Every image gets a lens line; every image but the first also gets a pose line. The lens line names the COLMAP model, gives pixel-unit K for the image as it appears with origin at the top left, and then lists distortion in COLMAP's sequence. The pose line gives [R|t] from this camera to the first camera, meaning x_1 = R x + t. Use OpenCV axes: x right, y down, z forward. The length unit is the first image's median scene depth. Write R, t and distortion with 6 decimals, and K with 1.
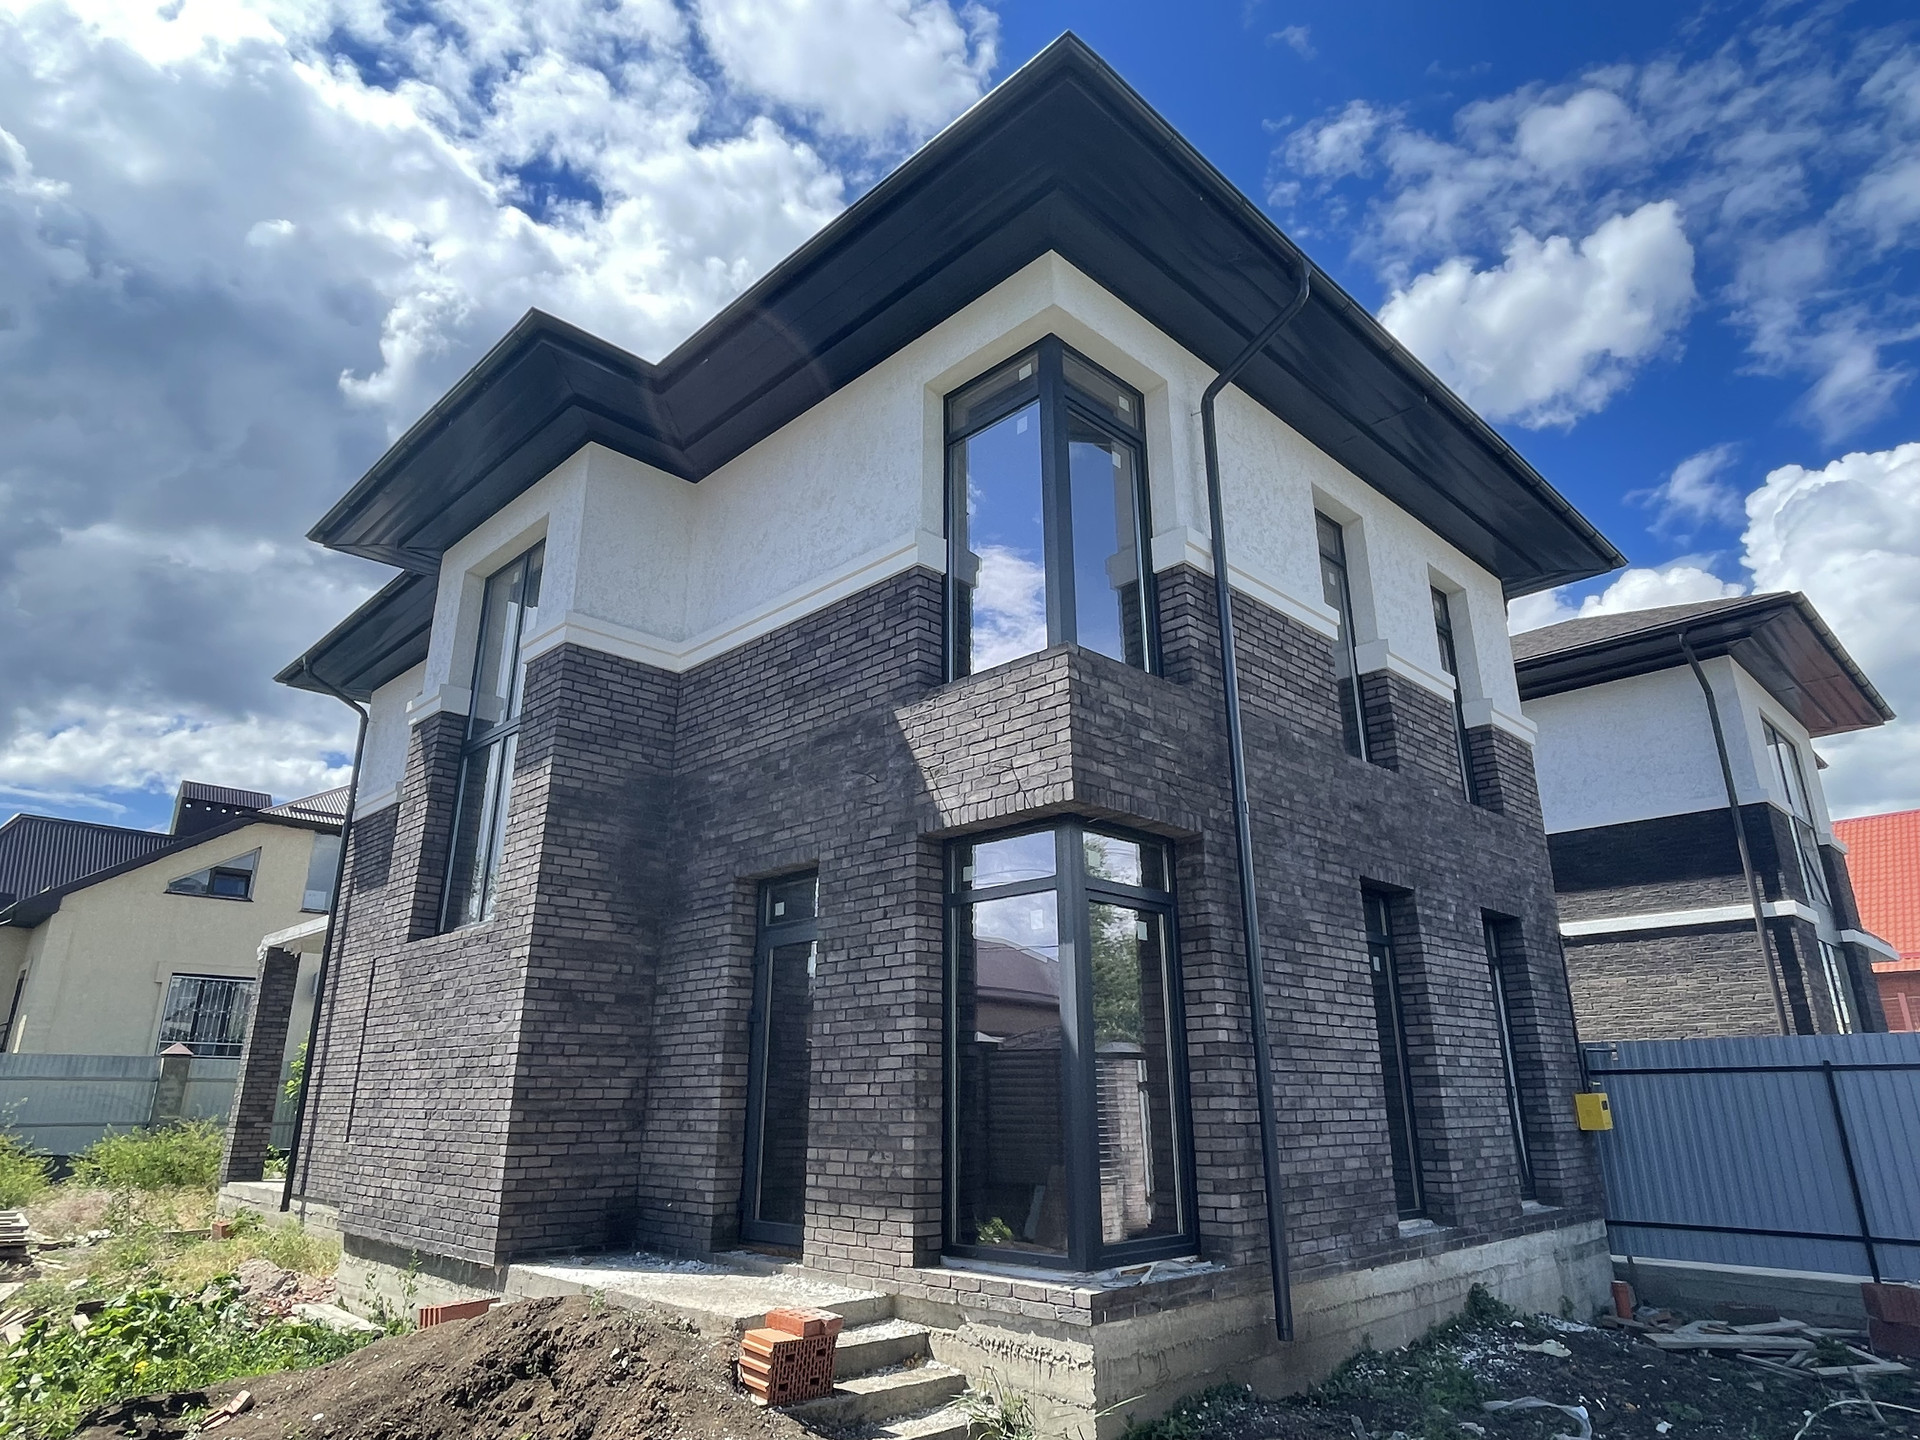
lens RADIAL K [[1159.6, 0, 965.2], [0, 1159.6, 713.0], [0, 0, 1]] dist [0.001987, -0.003218]
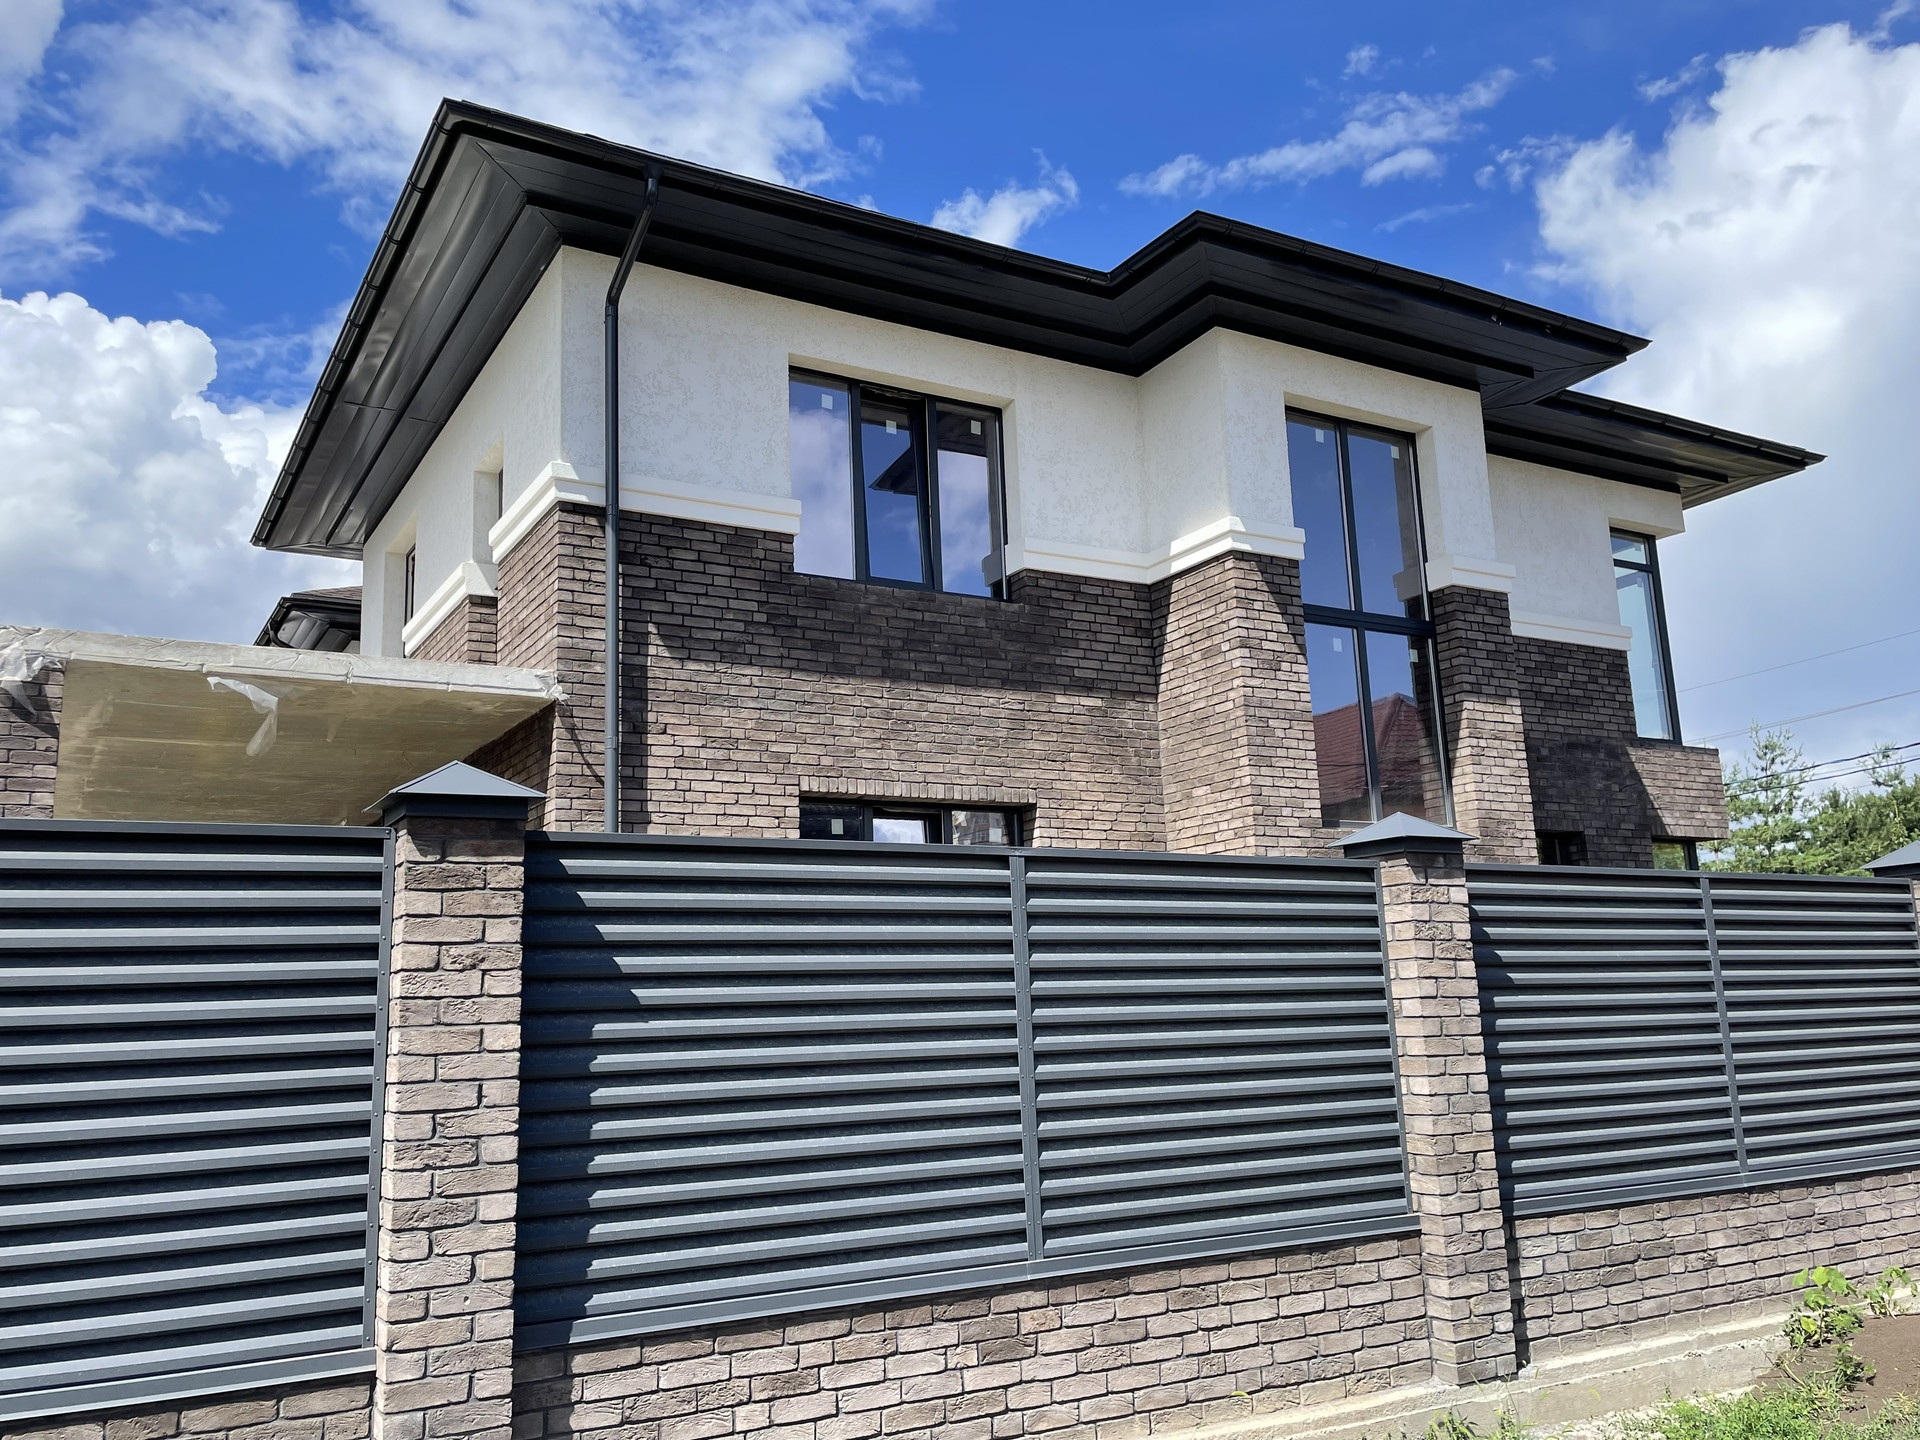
lens RADIAL K [[1557.3, 0, 951.1], [0, 1557.3, 732.4], [0, 0, 1]] dist [0.054580, -0.008163]
pose [[0.252468, 0.176428, 0.951385, -2.013072], [-0.272691, 0.956357, -0.104986, 0.392080], [-0.928386, -0.232928, 0.289559, 1.111958]]
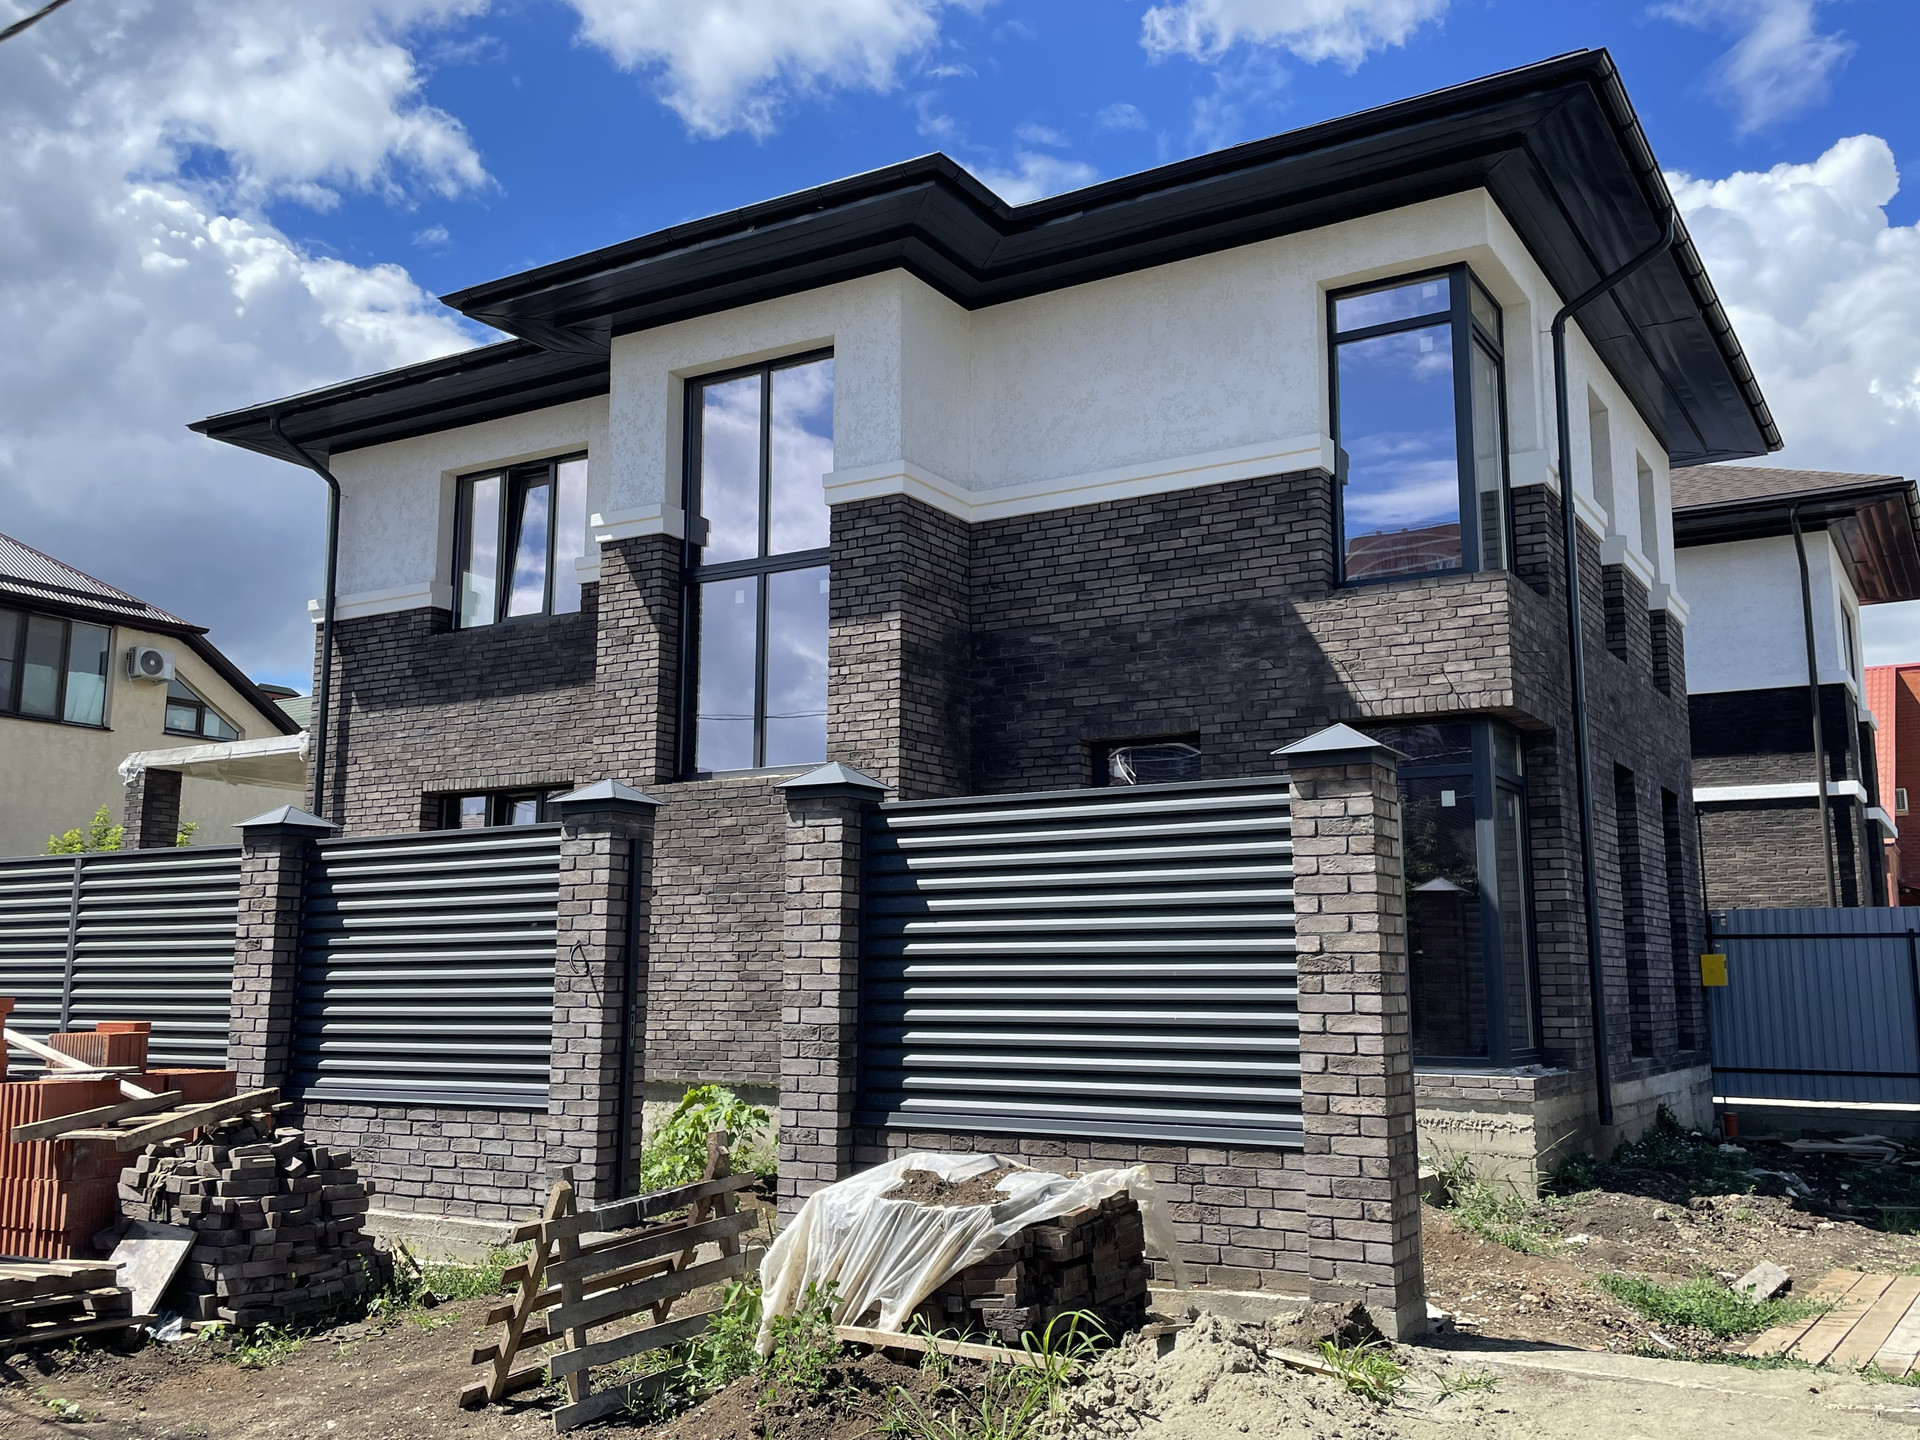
lens RADIAL K [[1716.9, 0, 947.6], [0, 1716.9, 713.0], [0, 0, 1]] dist [0.075014, -0.072747]
pose [[0.971524, 0.042507, 0.233097, -0.688152], [-0.080222, 0.984685, 0.154791, -0.114814], [-0.222948, -0.169083, 0.960055, -0.467505]]
